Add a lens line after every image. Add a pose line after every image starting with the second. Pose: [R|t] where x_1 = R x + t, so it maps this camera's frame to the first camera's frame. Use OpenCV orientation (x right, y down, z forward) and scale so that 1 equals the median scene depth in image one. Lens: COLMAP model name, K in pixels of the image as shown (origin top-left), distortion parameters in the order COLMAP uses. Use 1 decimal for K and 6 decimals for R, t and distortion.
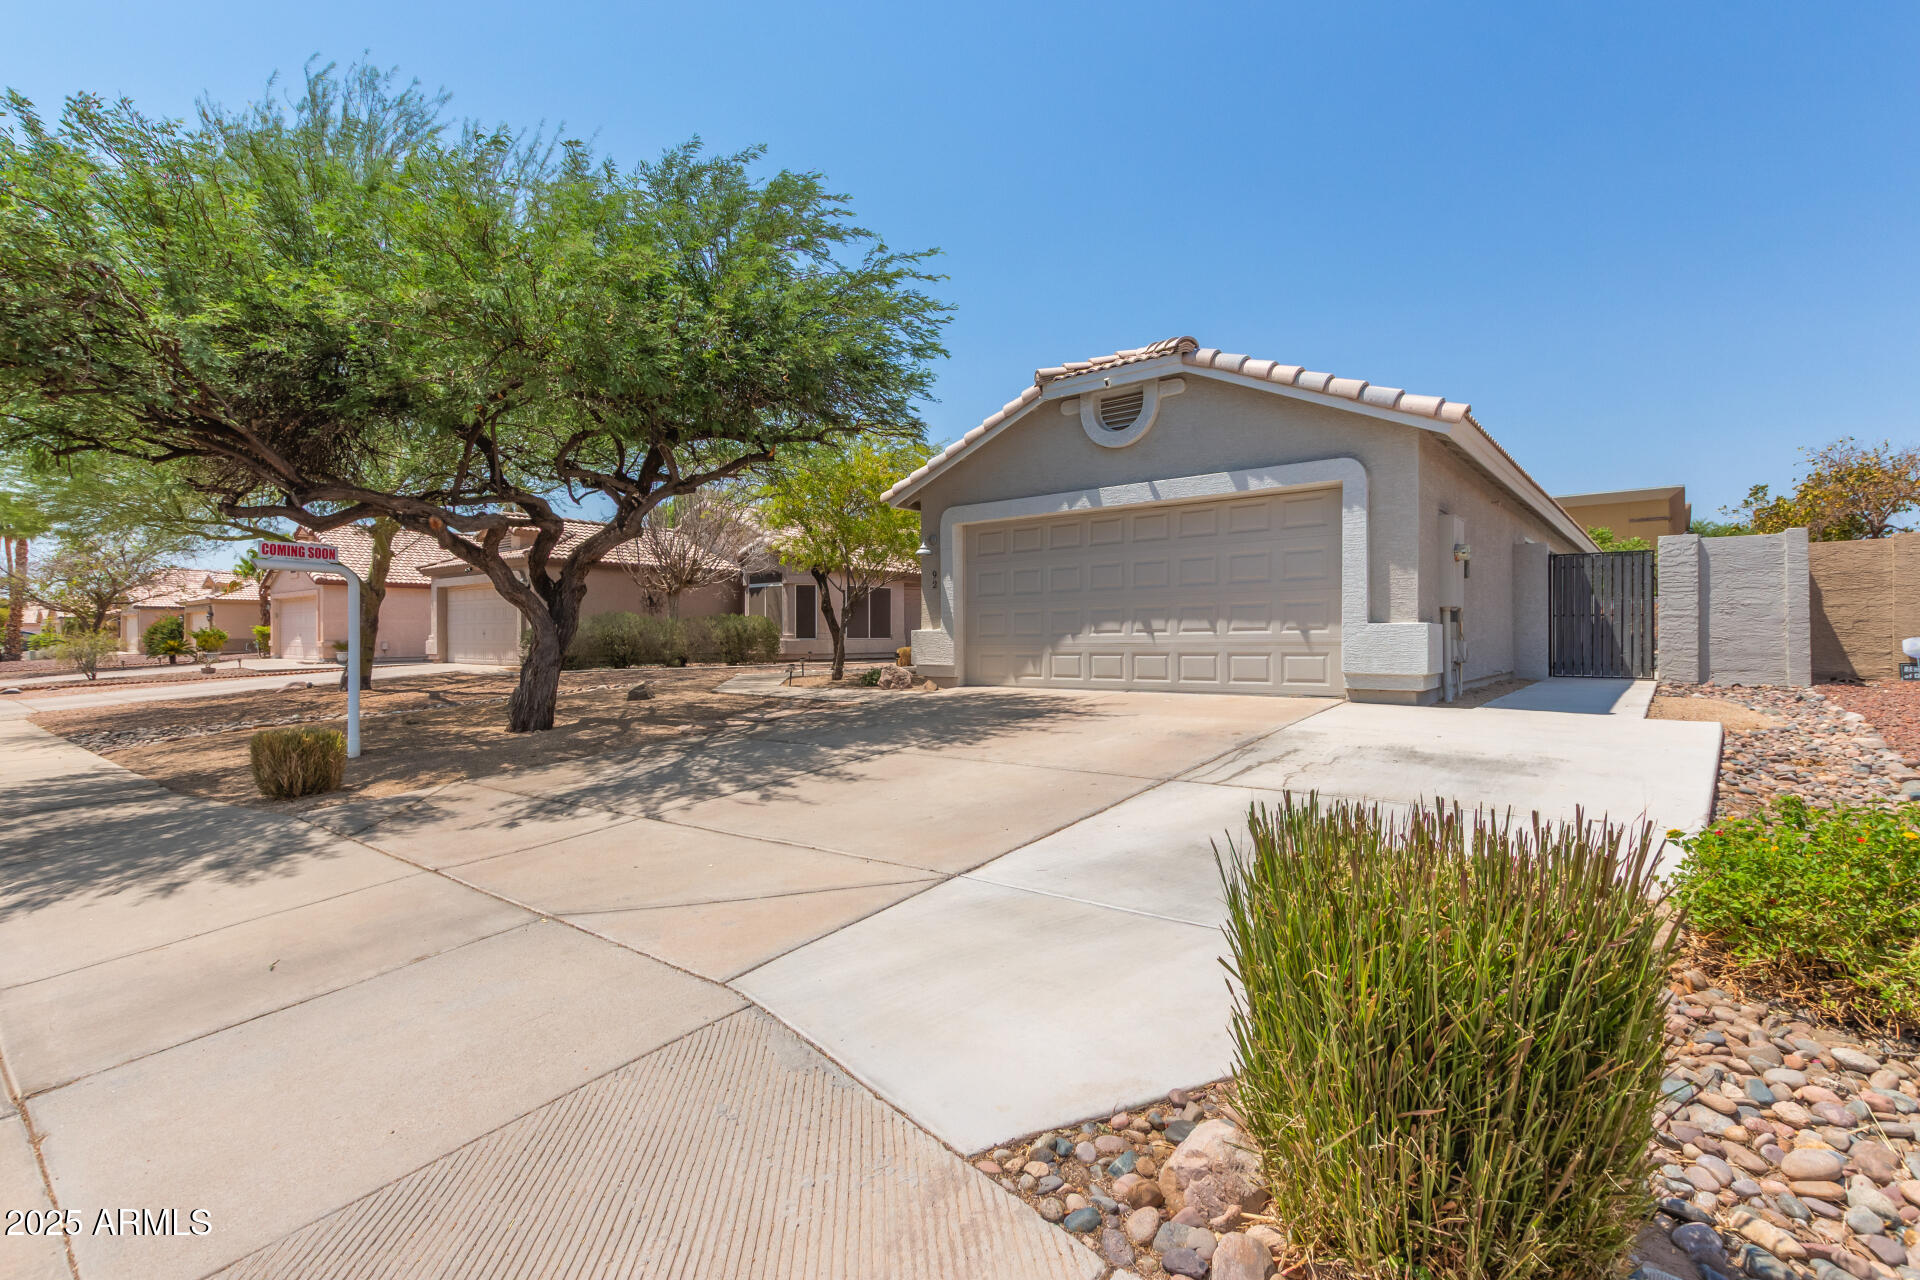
lens RADIAL K [[903.3, 0, 986.1], [0, 903.3, 648.3], [0, 0, 1]] dist [0.001681, -0.000013]
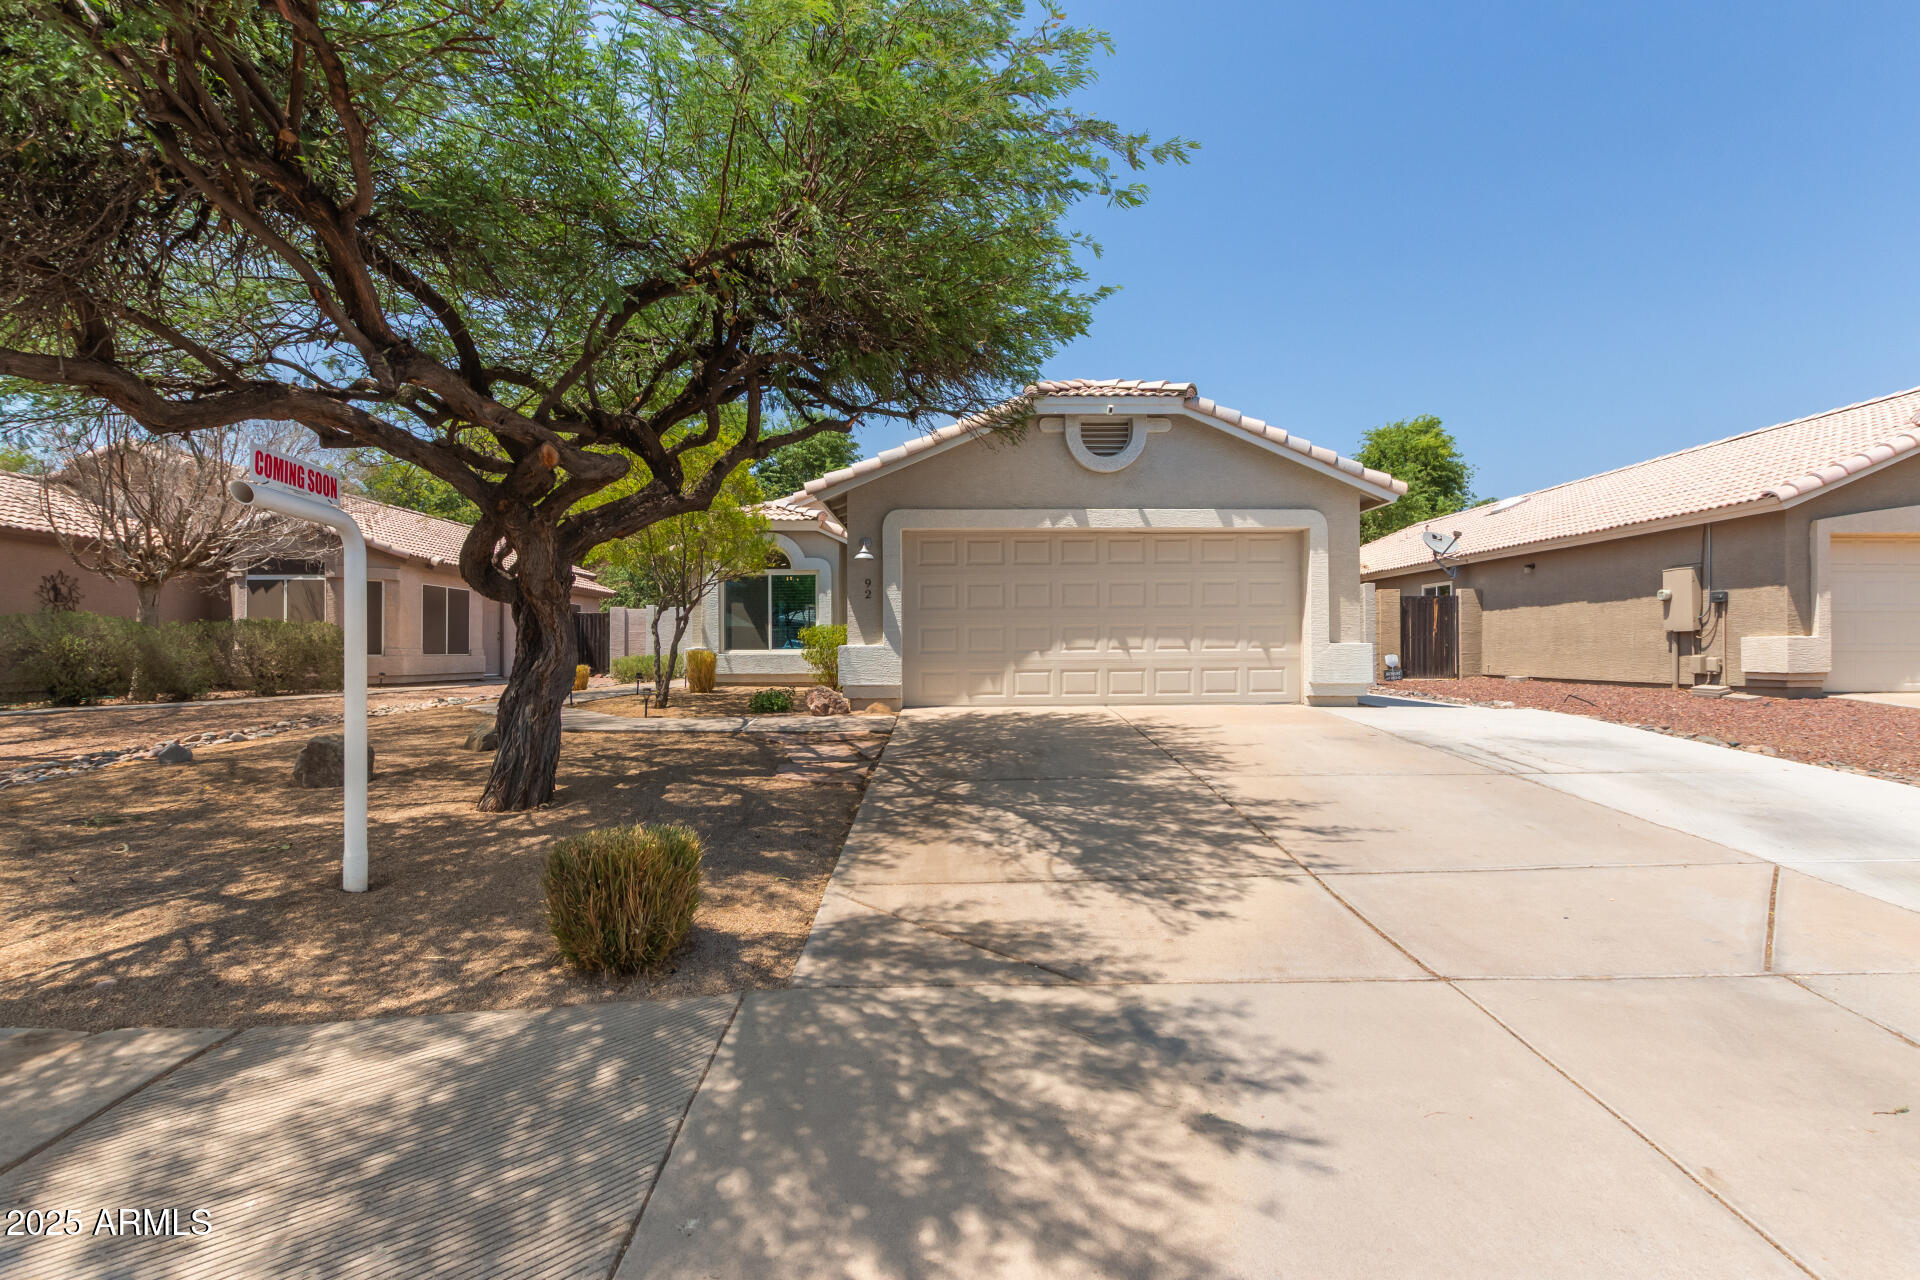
lens RADIAL K [[881.7, 0, 960.0], [0, 881.7, 640.0], [0, 0, 1]] dist [0.010438, -0.006325]
pose [[0.758997, 0.013162, 0.650961, -0.655501], [0.006111, 0.999608, -0.027337, -0.001448], [-0.651066, 0.024727, 0.758619, 0.345664]]
